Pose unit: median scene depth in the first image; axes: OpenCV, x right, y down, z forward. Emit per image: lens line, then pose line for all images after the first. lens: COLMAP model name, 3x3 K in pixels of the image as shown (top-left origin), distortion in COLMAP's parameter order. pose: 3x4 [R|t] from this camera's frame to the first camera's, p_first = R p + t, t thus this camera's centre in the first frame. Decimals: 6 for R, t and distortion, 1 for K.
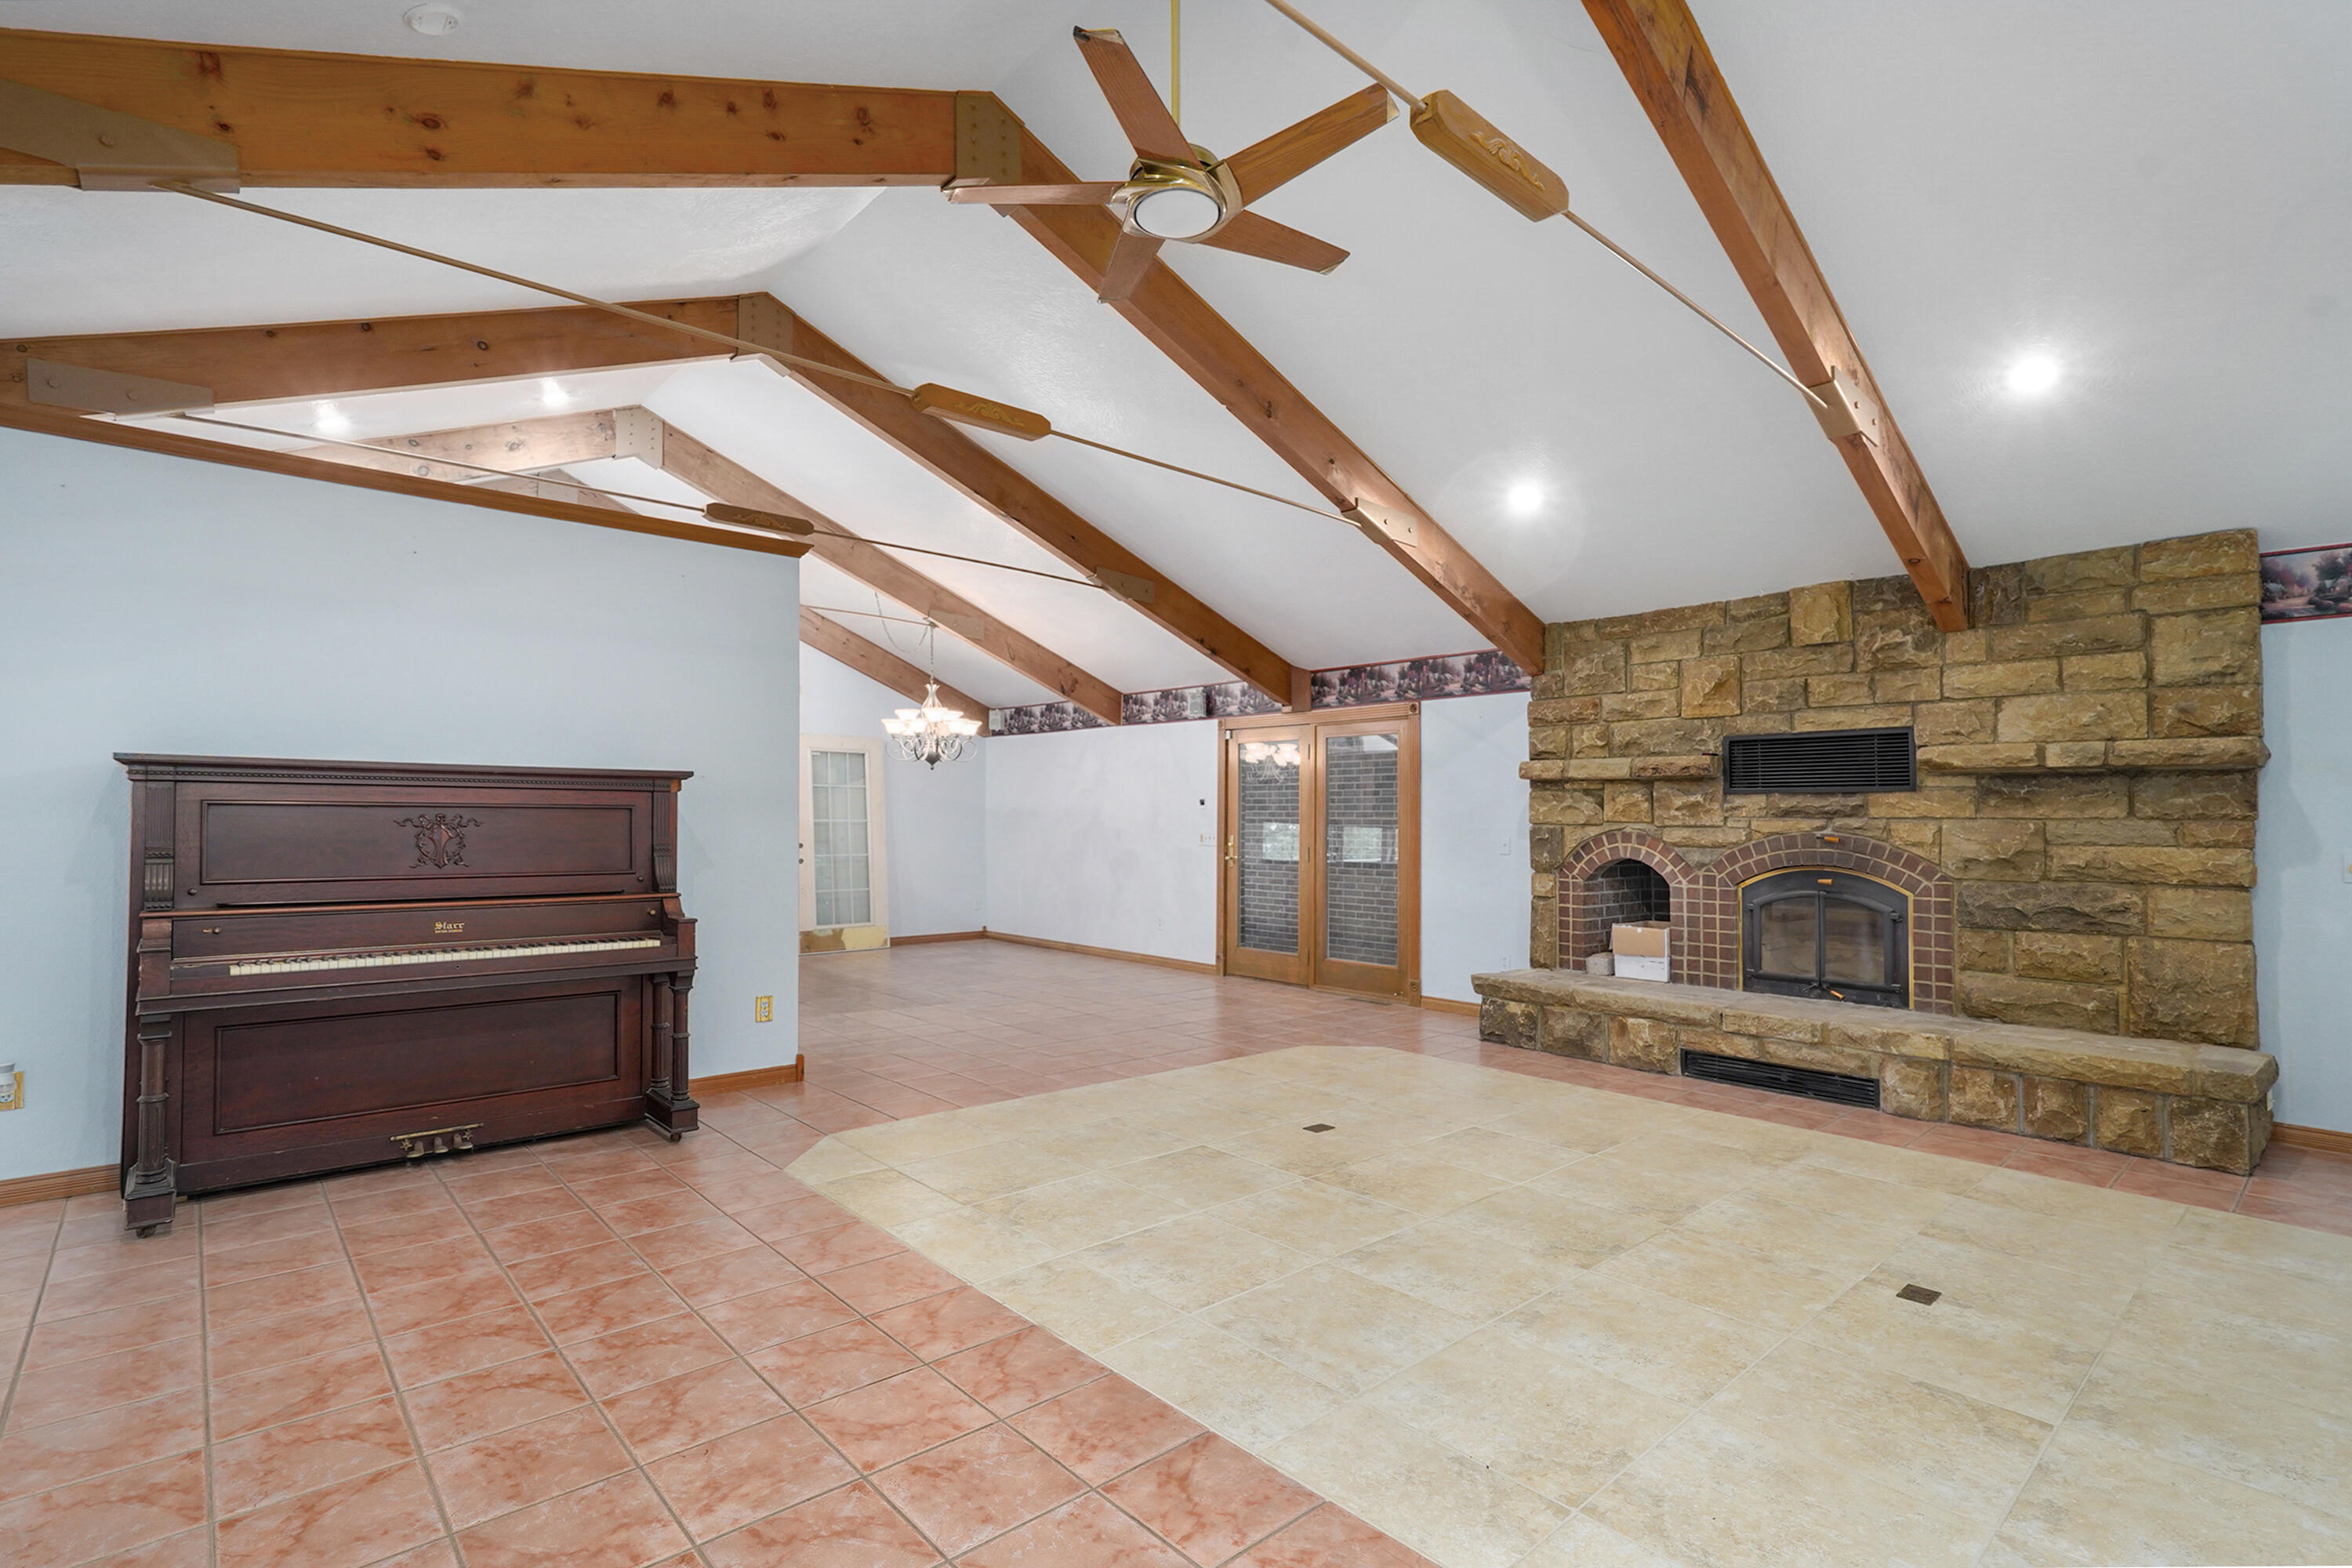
lens RADIAL K [[1129.2, 0, 1176.6], [0, 1129.2, 825.7], [0, 0, 1]] dist [-0.004318, 0.000160]
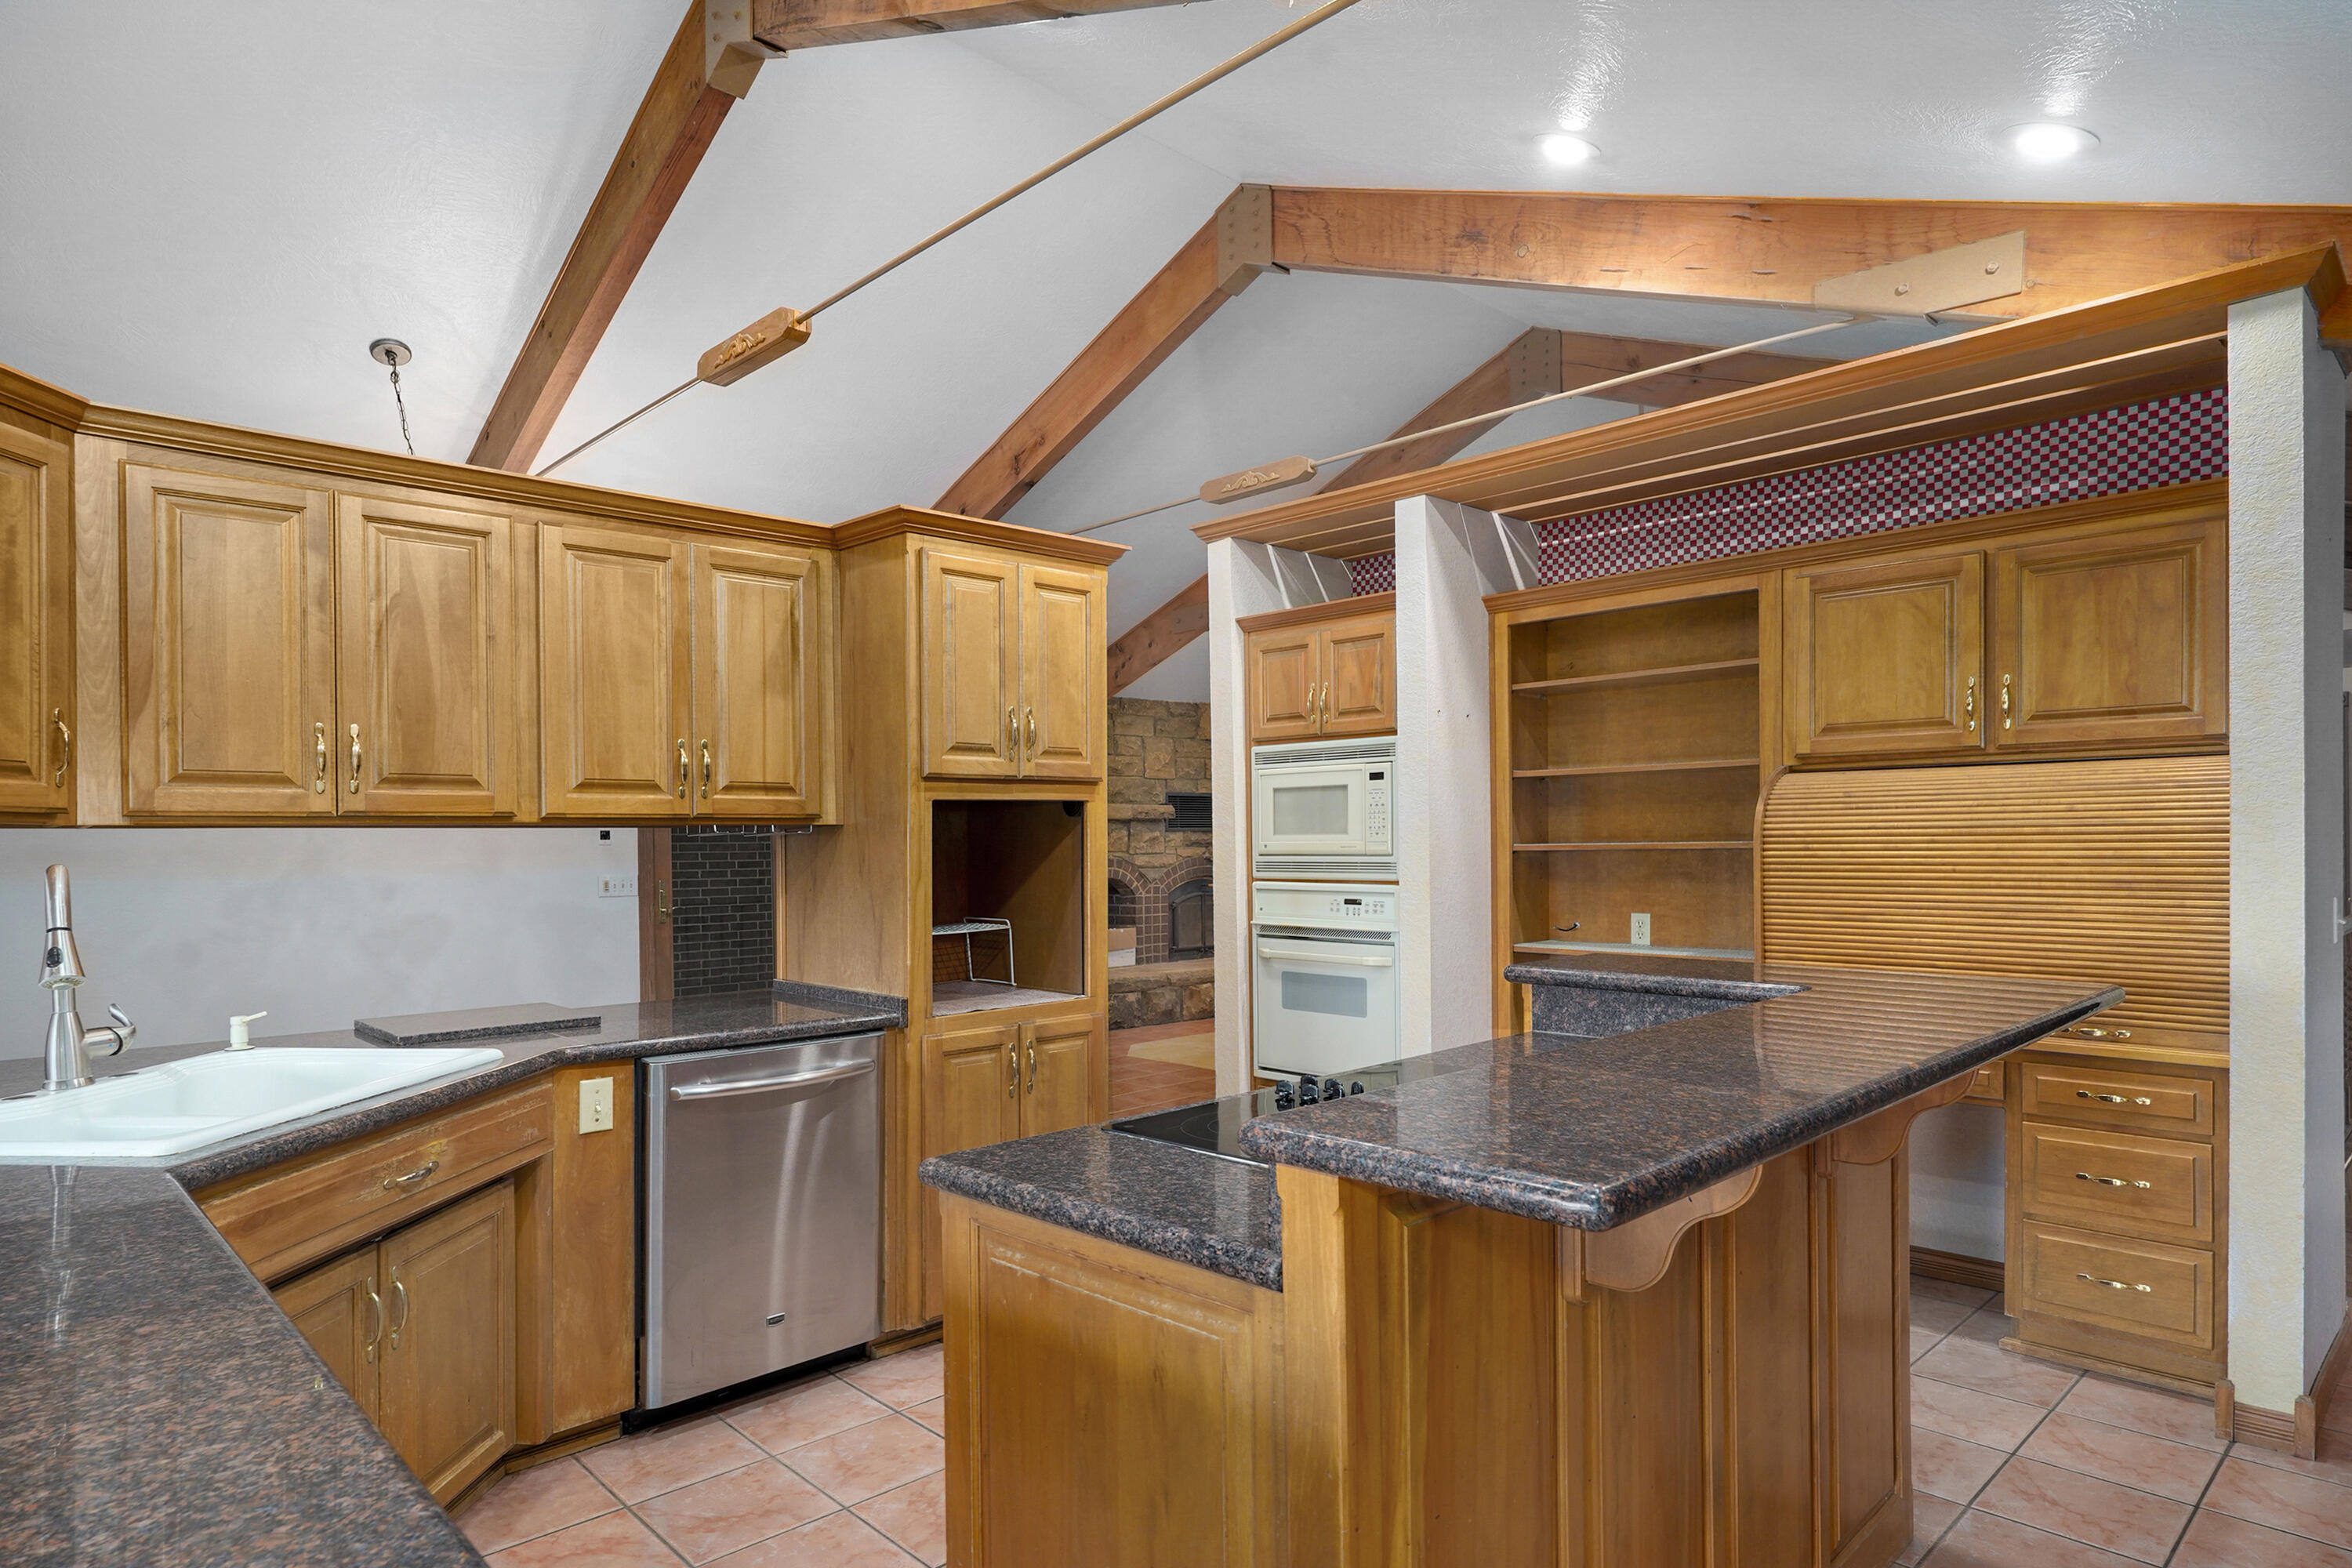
lens RADIAL K [[1316.6, 0, 1183.4], [0, 1316.6, 841.9], [0, 0, 1]] dist [0.000023, 0.000223]
pose [[-0.031489, -0.007000, 0.999480, -1.400934], [0.016835, 0.999830, 0.007533, -0.029928], [-0.999362, 0.017064, -0.031366, 1.154735]]
